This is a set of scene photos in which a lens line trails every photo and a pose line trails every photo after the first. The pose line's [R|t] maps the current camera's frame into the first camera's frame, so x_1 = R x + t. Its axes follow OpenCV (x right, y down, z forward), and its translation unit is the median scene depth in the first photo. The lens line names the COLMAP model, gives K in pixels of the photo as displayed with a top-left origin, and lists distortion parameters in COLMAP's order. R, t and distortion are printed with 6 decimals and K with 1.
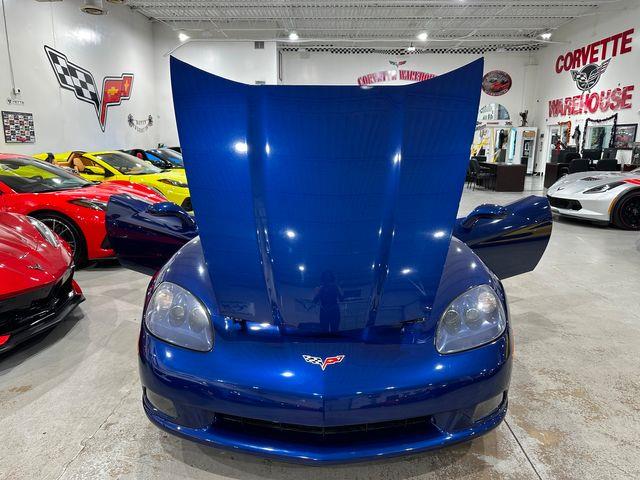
lens RADIAL K [[451.3, 0, 331.4], [0, 451.3, 232.0], [0, 0, 1]] dist [0.059535, -0.073688]
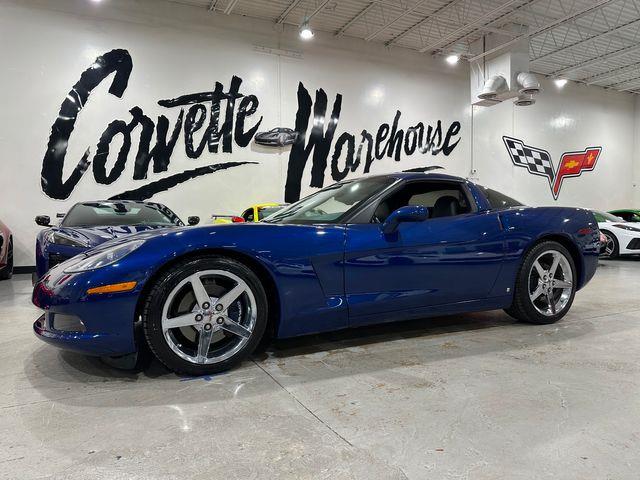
lens RADIAL K [[451.3, 0, 316.3], [0, 451.3, 241.3], [0, 0, 1]] dist [0.059535, -0.073688]
pose [[0.448869, 0.019807, -0.893378, 0.210067], [-0.166591, 0.984082, -0.061884, 0.041569], [0.877932, 0.176606, 0.445023, -0.003366]]
